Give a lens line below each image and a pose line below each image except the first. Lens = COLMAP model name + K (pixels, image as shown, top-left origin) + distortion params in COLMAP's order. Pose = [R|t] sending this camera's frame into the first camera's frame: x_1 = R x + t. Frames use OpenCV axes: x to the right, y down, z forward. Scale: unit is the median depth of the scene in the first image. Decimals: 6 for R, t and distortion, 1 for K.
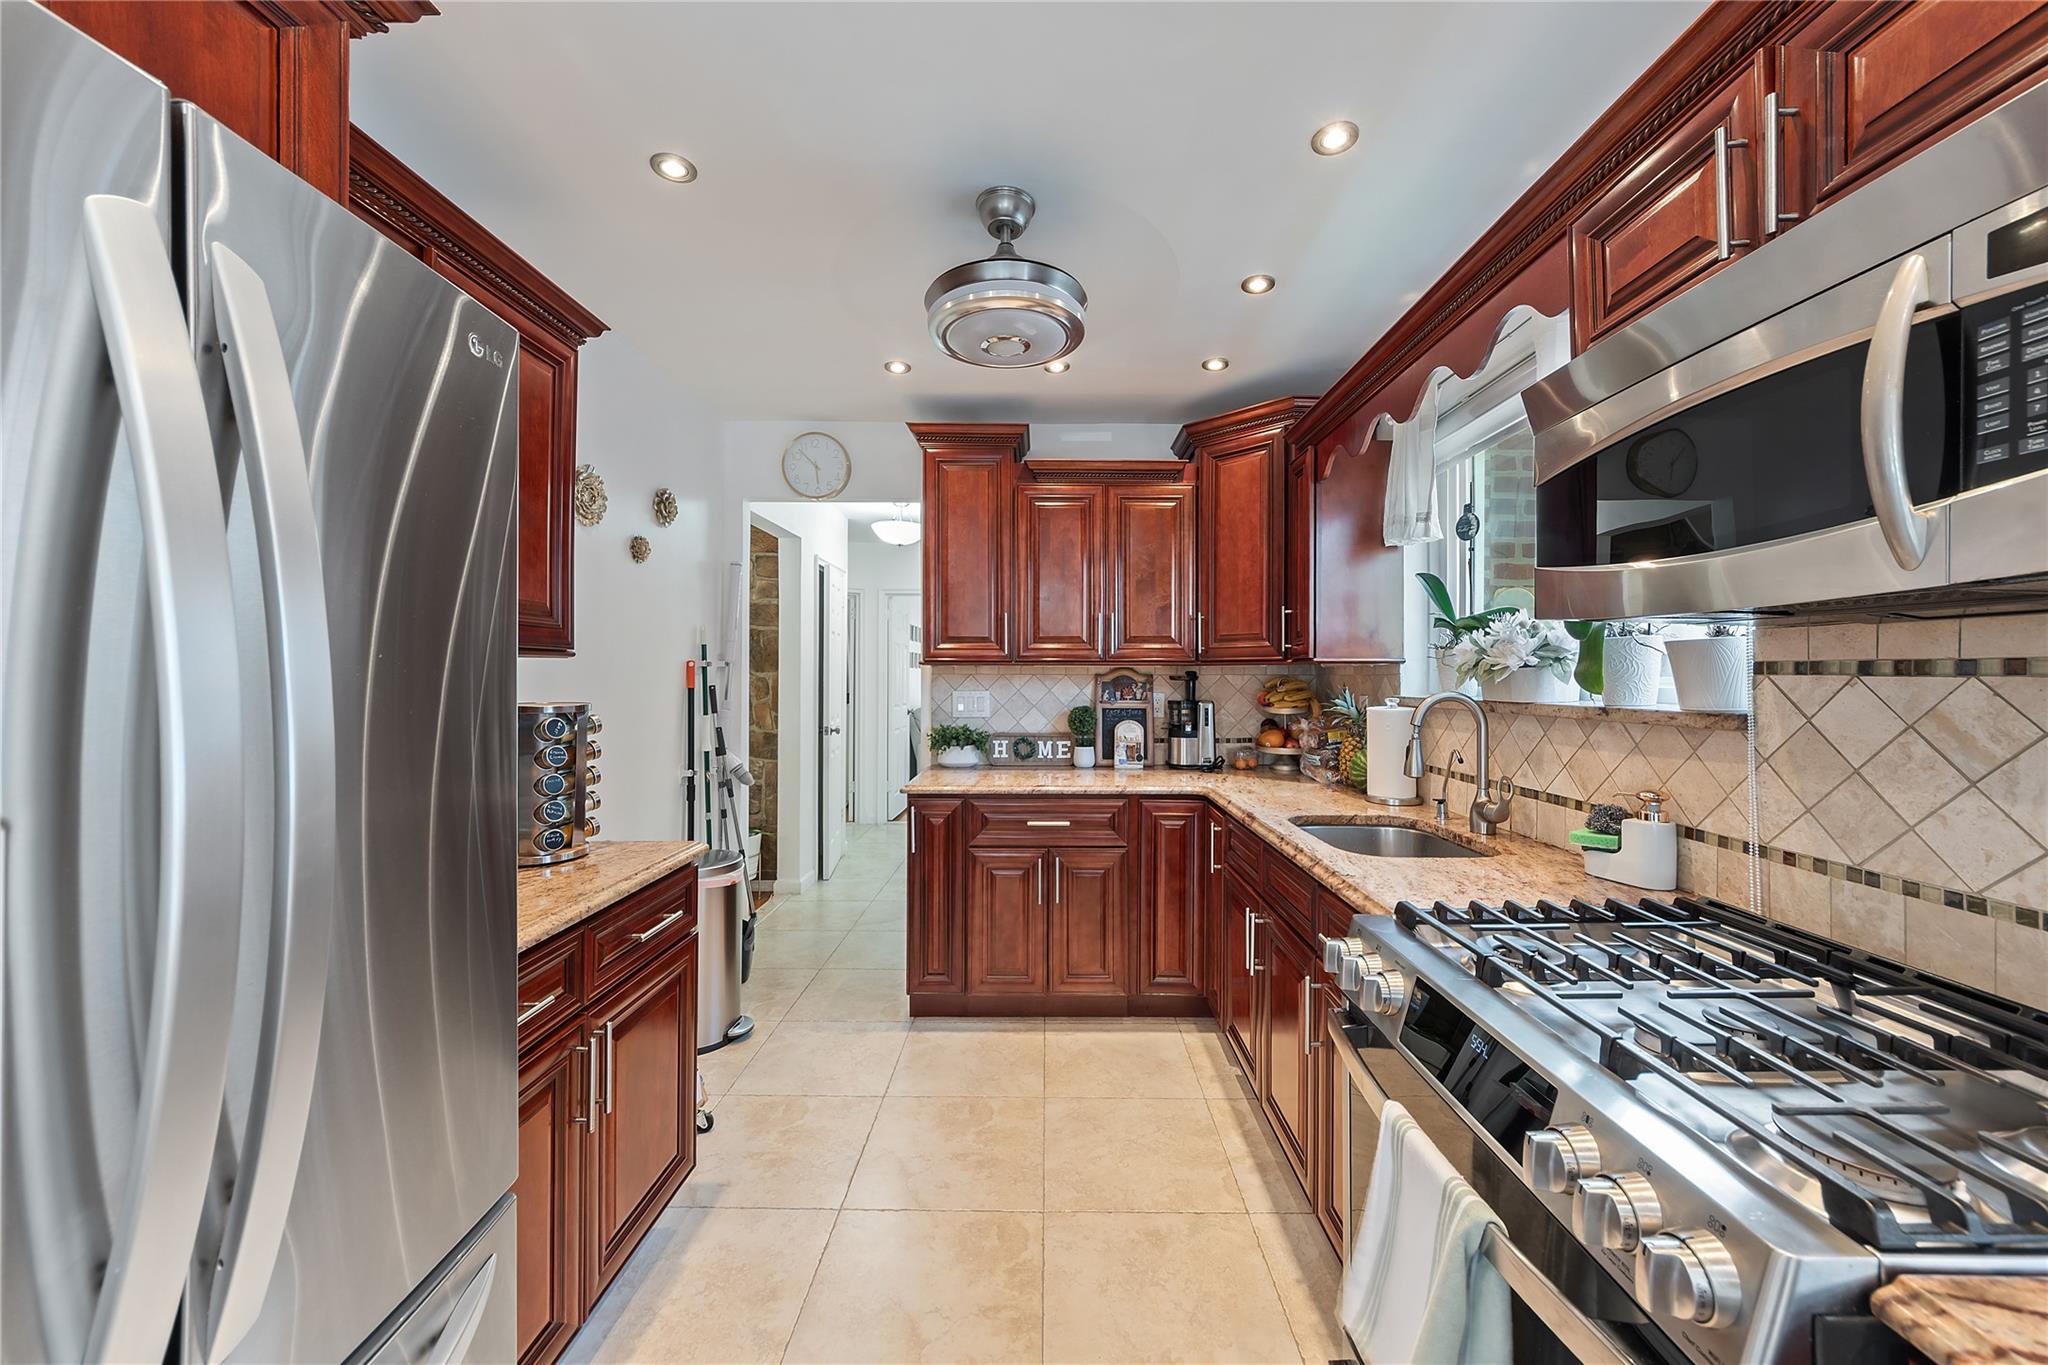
lens RADIAL K [[773.4, 0, 1033.1], [0, 773.4, 670.8], [0, 0, 1]] dist [-0.000406, -0.000465]
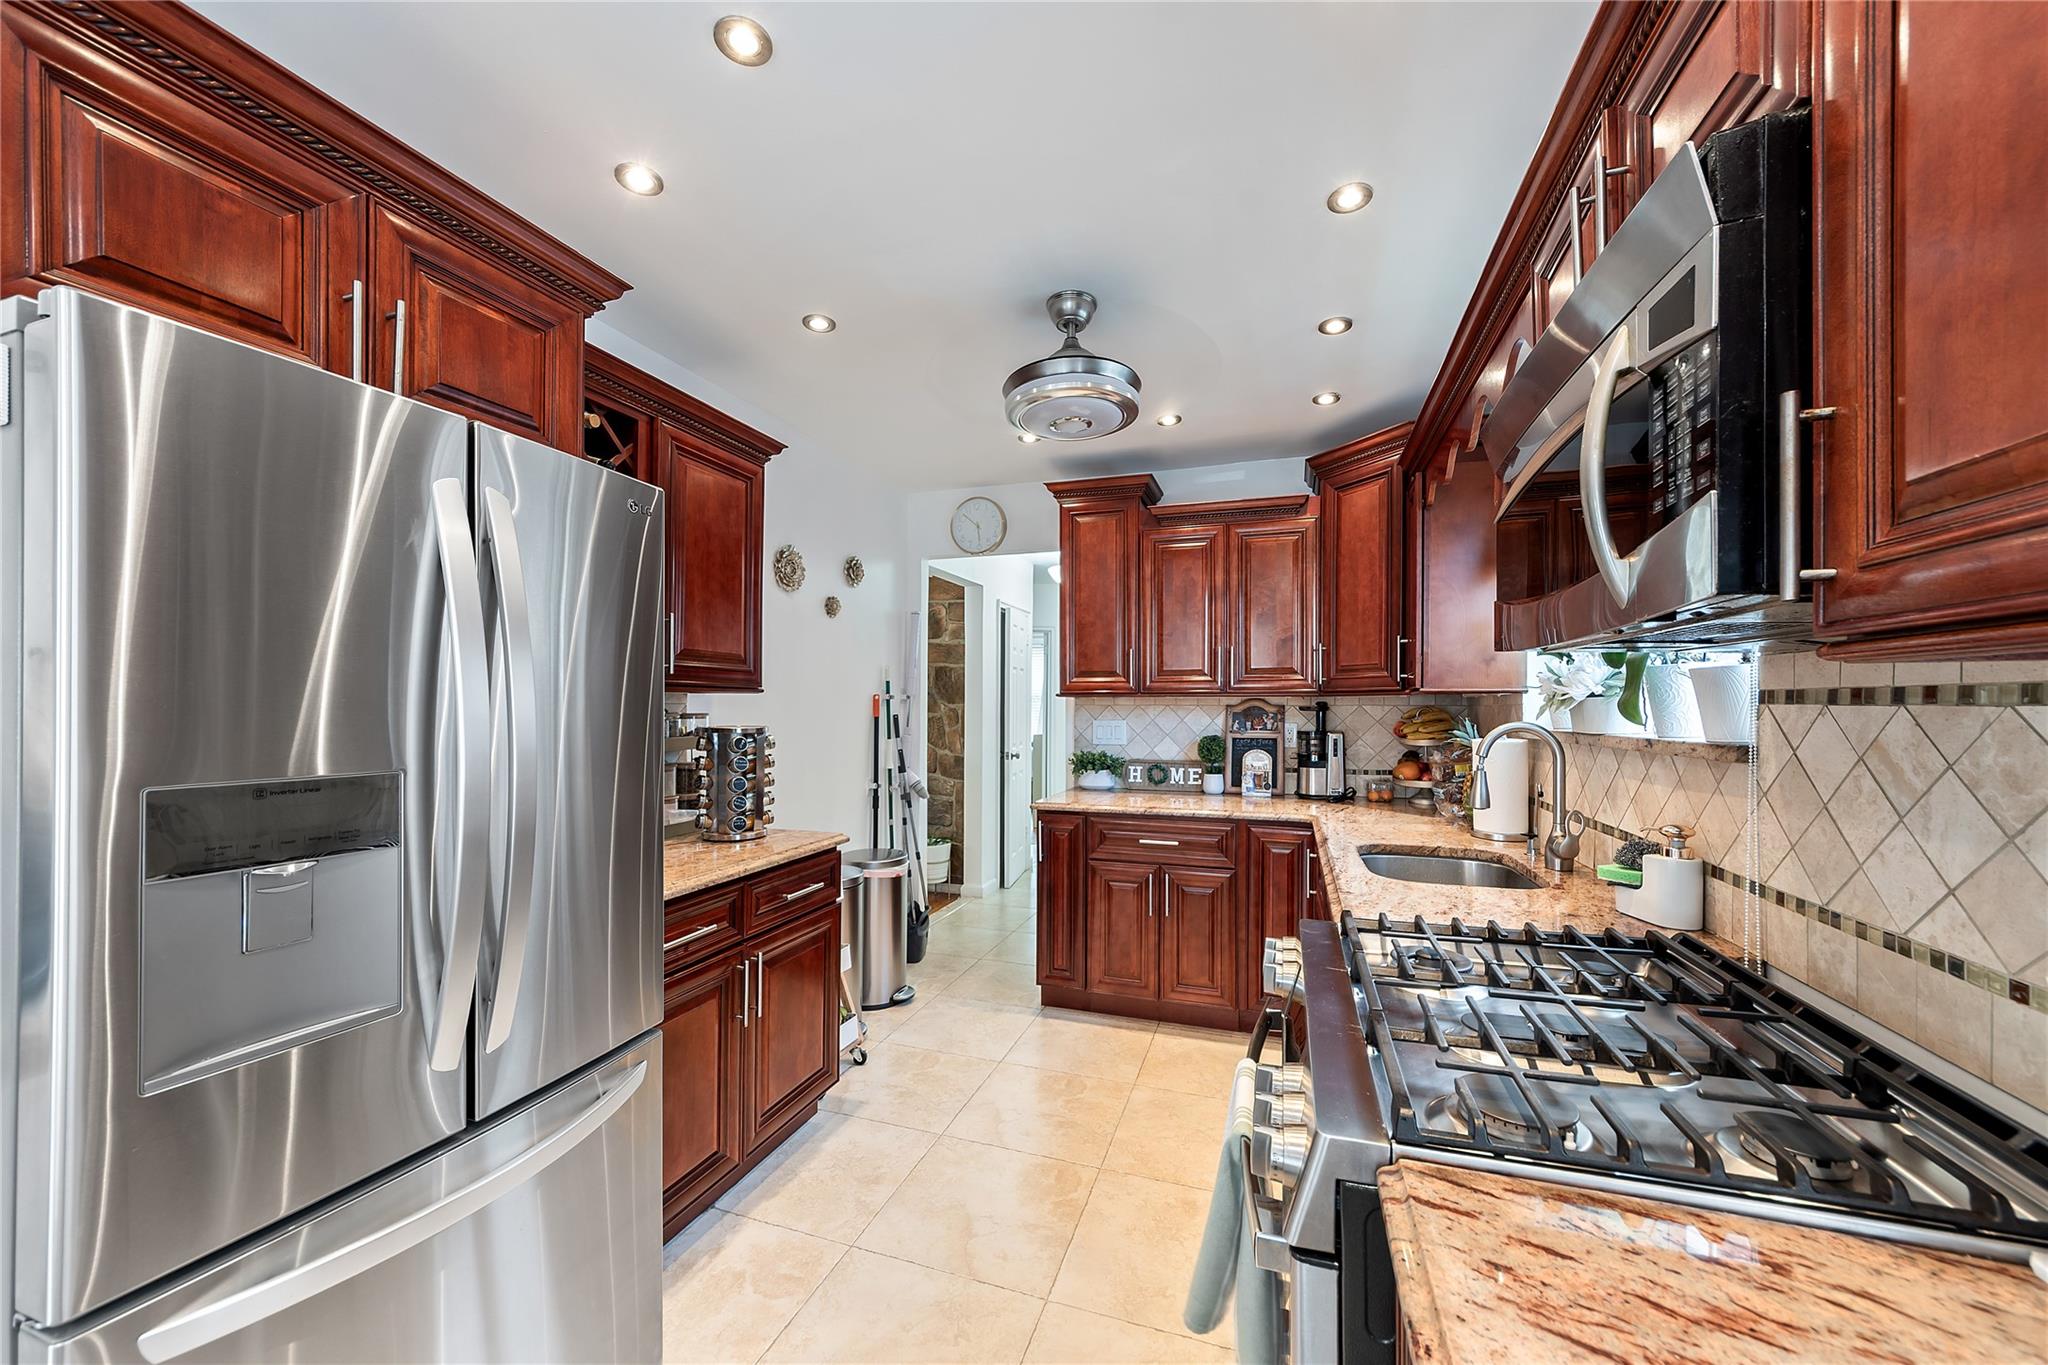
lens RADIAL K [[773.4, 0, 1020.1], [0, 773.4, 700.0], [0, 0, 1]] dist [-0.000406, -0.000465]
pose [[0.944891, -0.003231, -0.327370, 0.255316], [0.002319, 0.999992, -0.003177, 0.000780], [0.327378, 0.002242, 0.944891, -0.123622]]
